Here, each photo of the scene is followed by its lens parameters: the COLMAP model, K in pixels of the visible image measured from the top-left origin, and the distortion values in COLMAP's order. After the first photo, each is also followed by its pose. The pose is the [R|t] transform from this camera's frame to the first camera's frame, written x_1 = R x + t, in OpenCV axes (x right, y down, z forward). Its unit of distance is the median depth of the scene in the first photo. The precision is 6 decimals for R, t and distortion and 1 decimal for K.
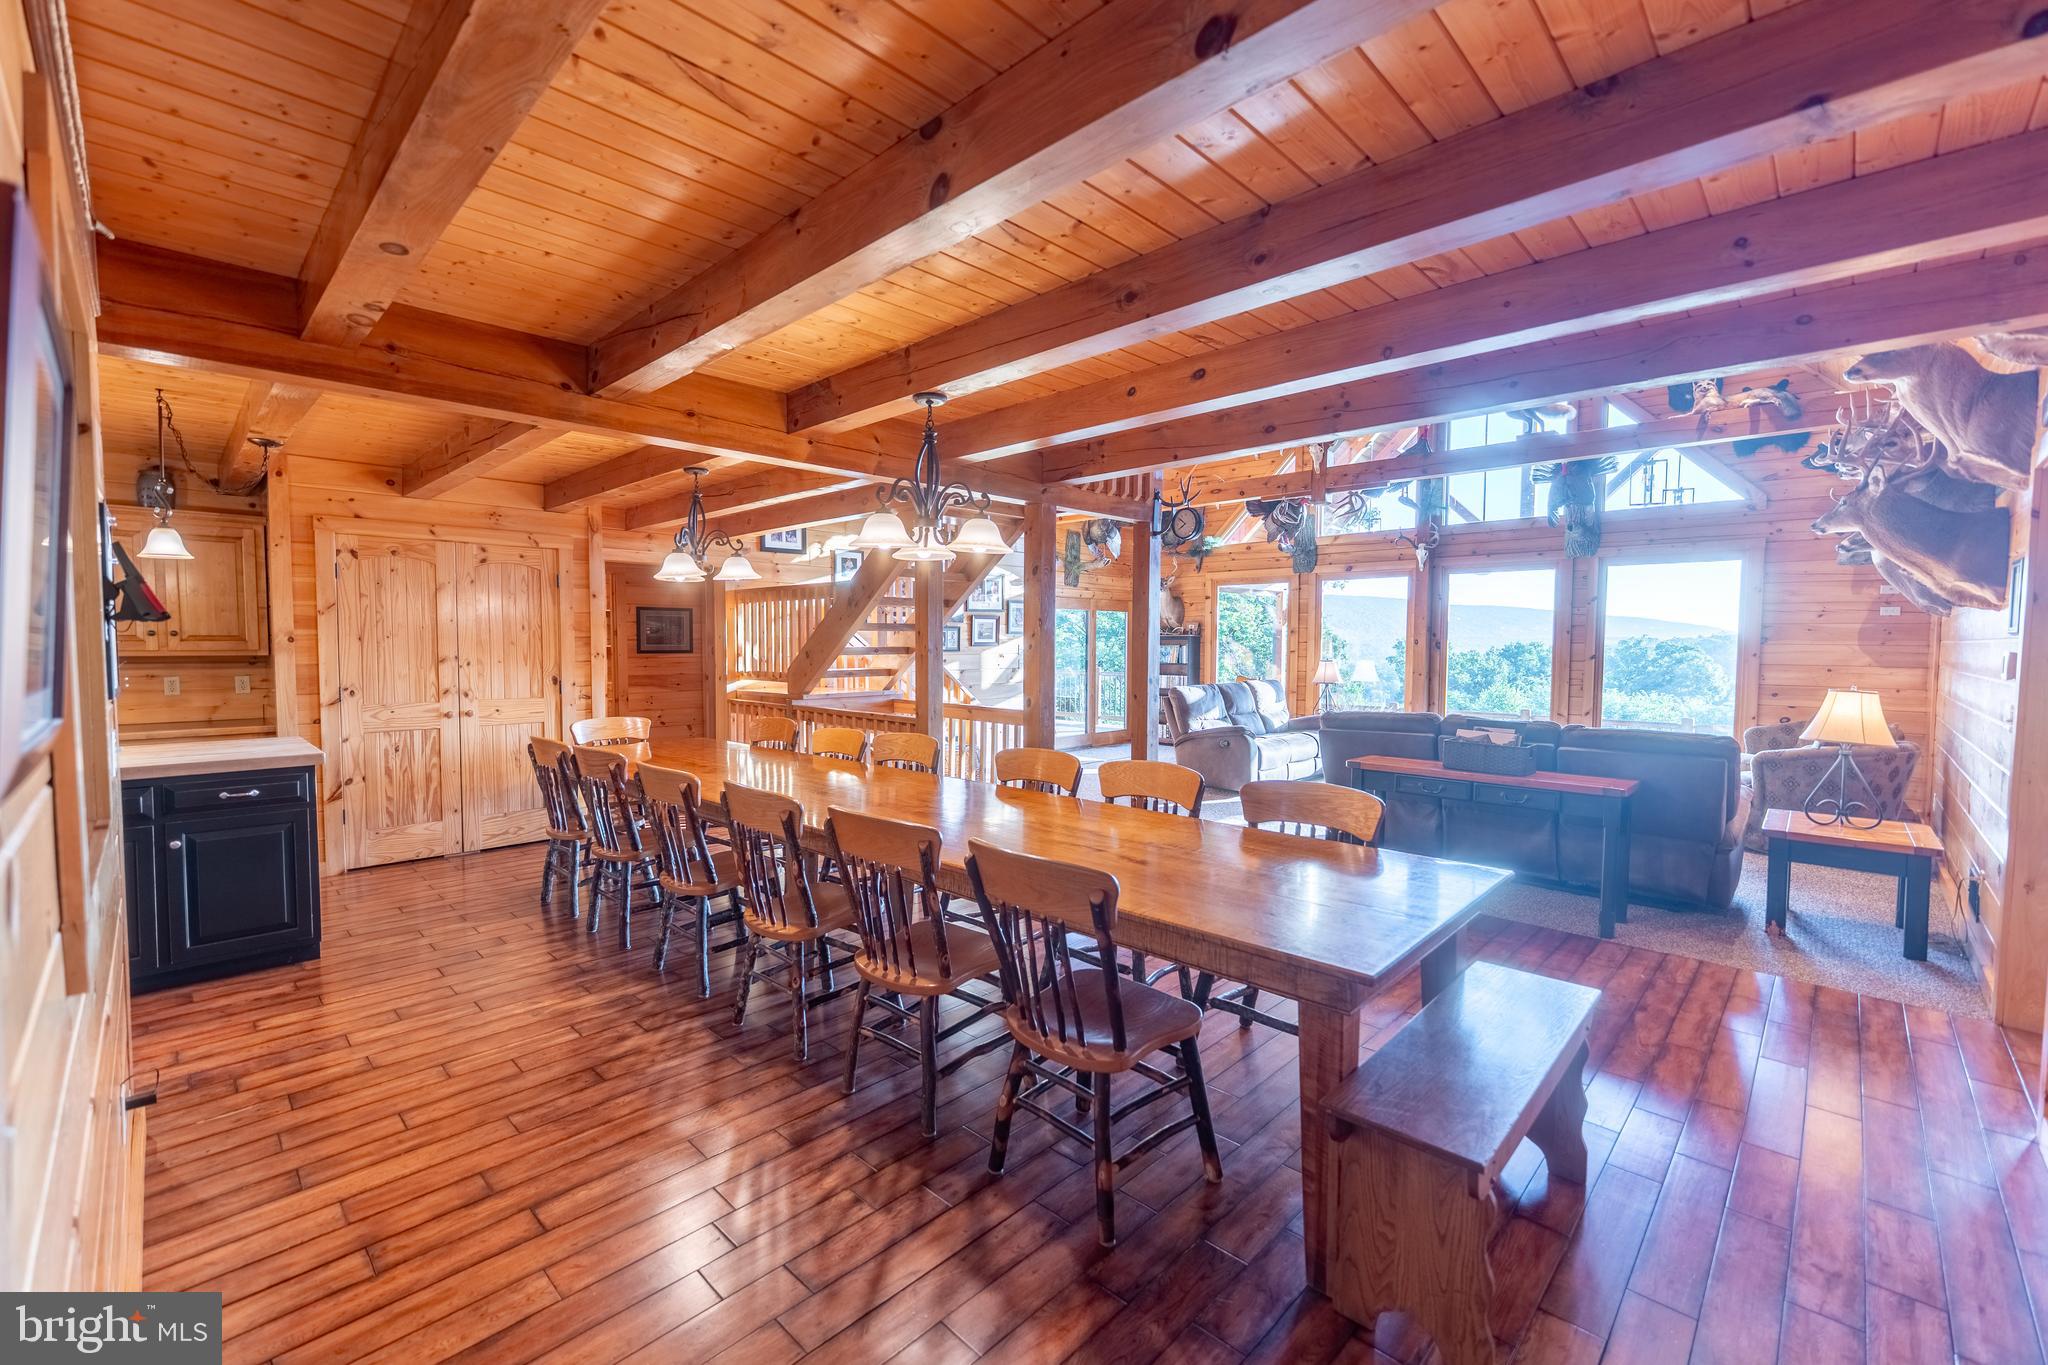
lens RADIAL K [[848.4, 0, 1012.2], [0, 848.4, 678.7], [0, 0, 1]] dist [-0.001028, -0.000300]
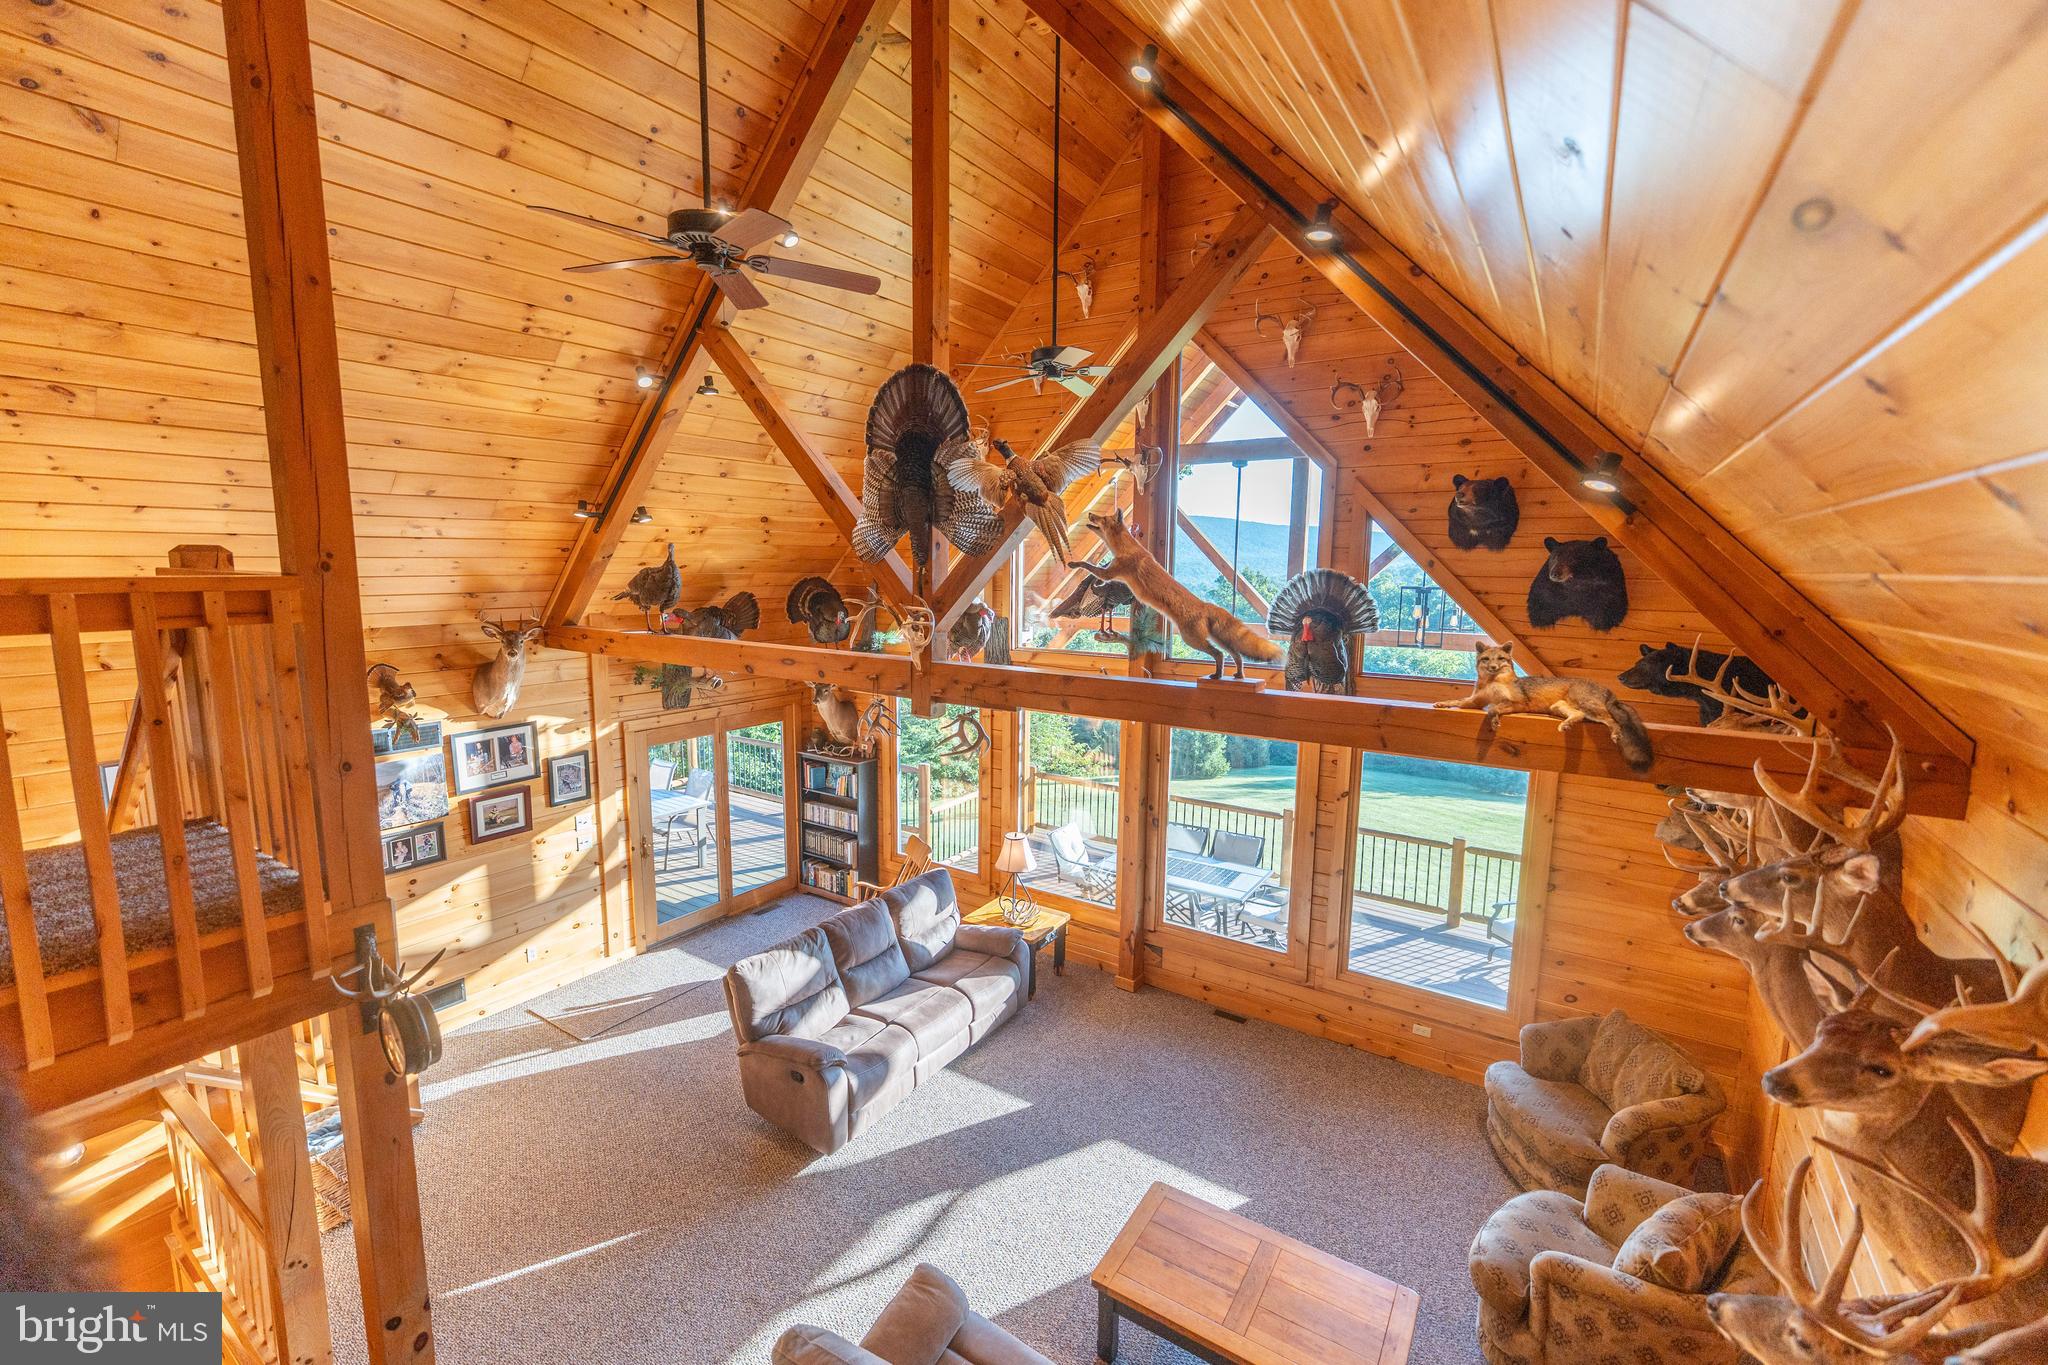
lens RADIAL K [[854.6, 0, 1013.2], [0, 854.6, 680.2], [0, 0, 1]] dist [-0.001599, -0.000153]
pose [[0.983494, -0.024427, 0.179283, 0.438739], [0.007470, 0.995482, 0.094652, -0.400011], [-0.180785, -0.091750, 0.979234, 0.546010]]
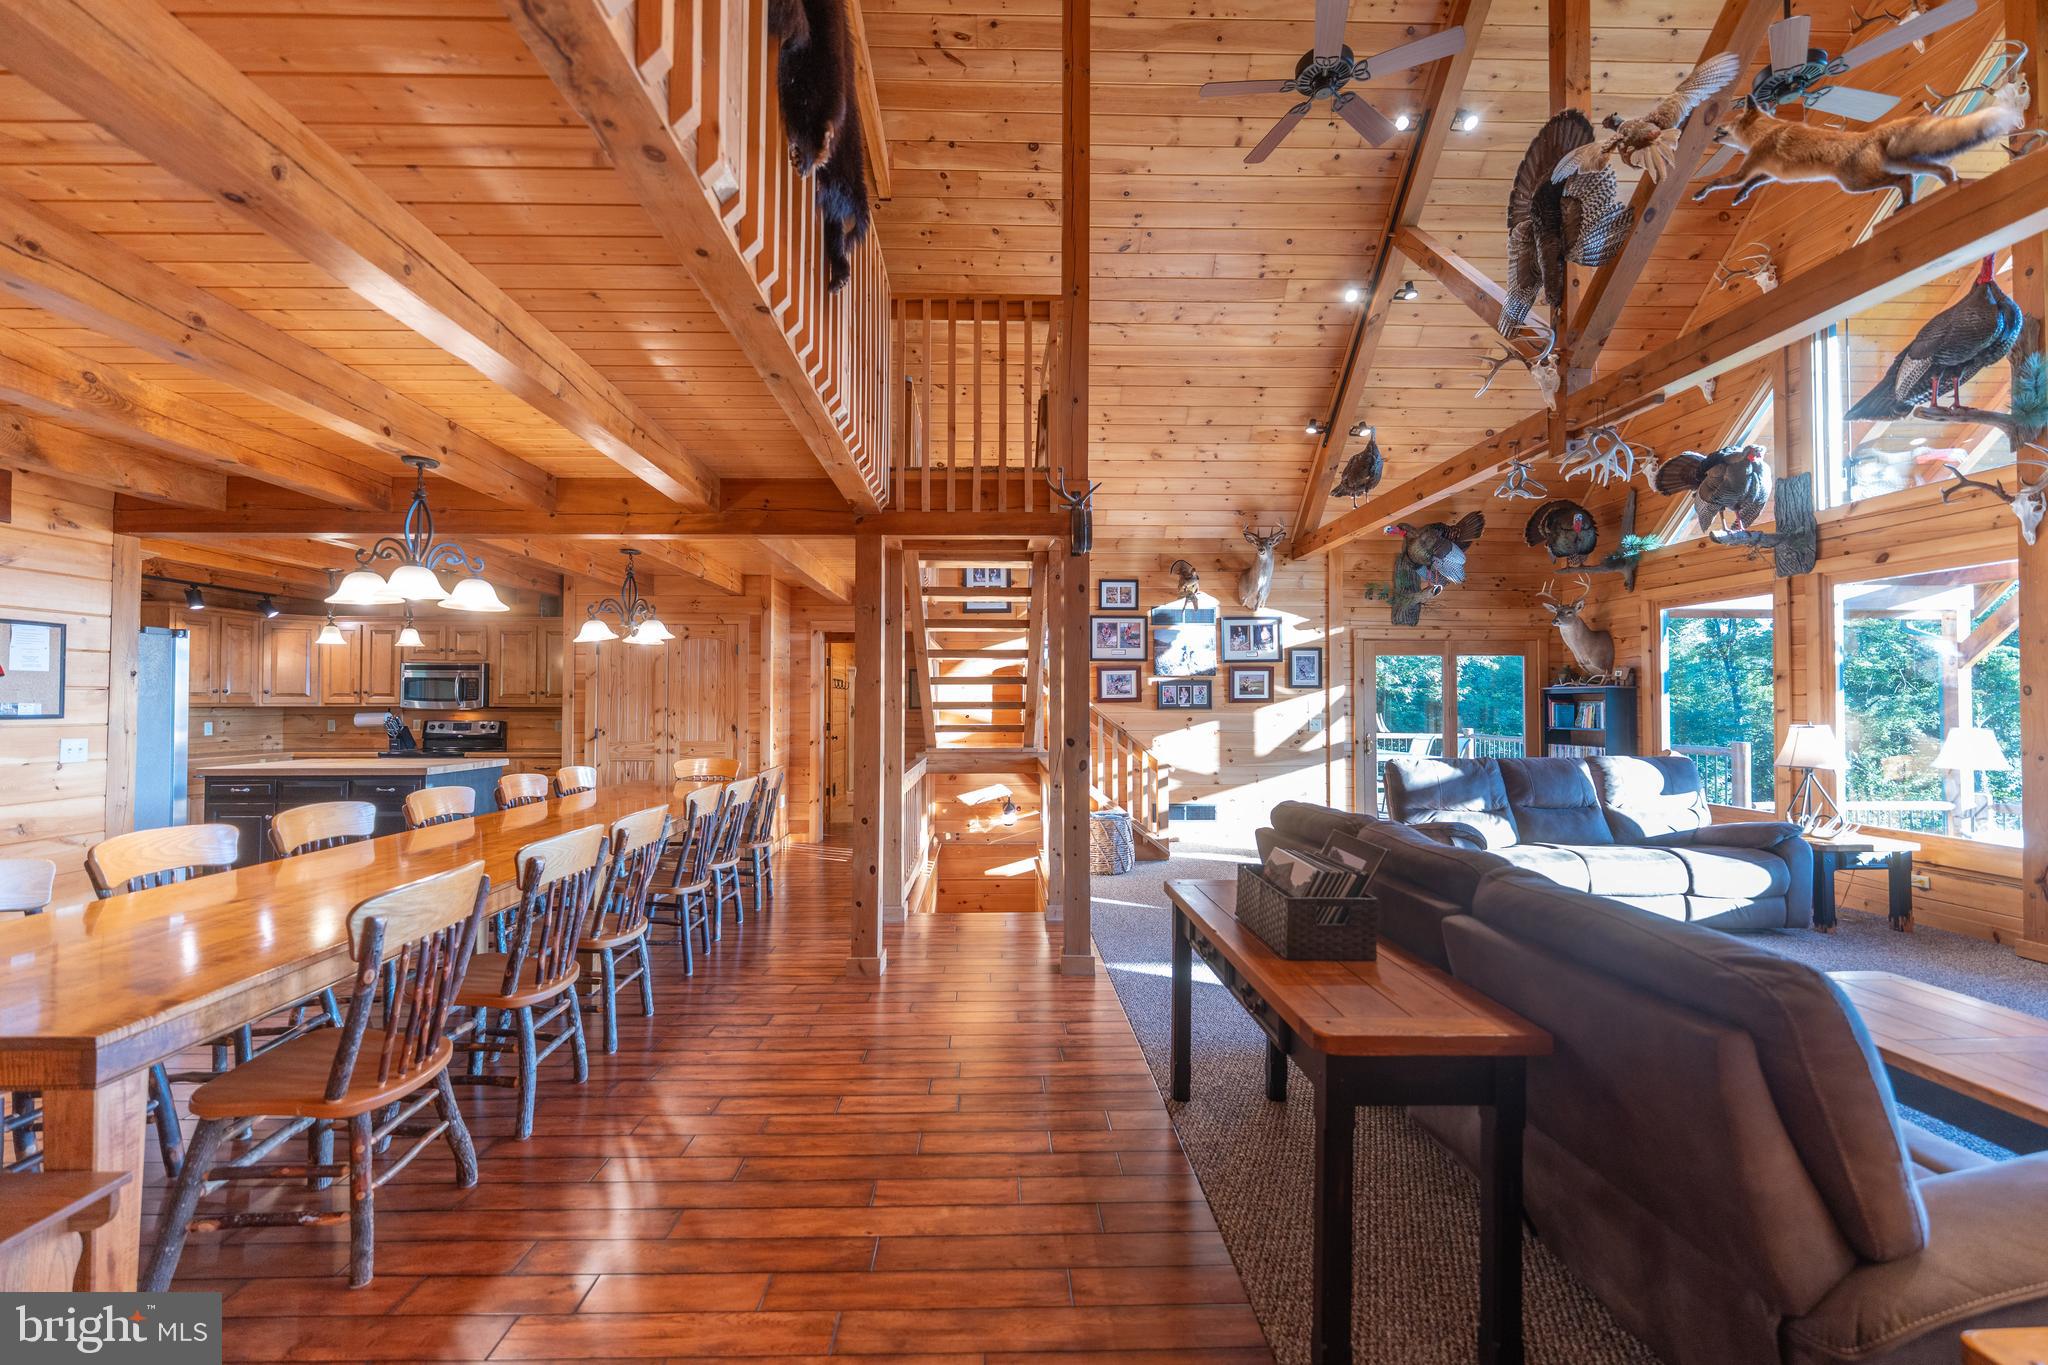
lens RADIAL K [[812.6, 0, 1013.1], [0, 812.6, 683.6], [0, 0, 1]] dist [-0.002430, -0.000278]
pose [[0.718808, -0.021028, -0.694891, 0.662761], [-0.028859, 0.997778, -0.060047, -0.003863], [0.694610, 0.063216, 0.716604, 0.462519]]
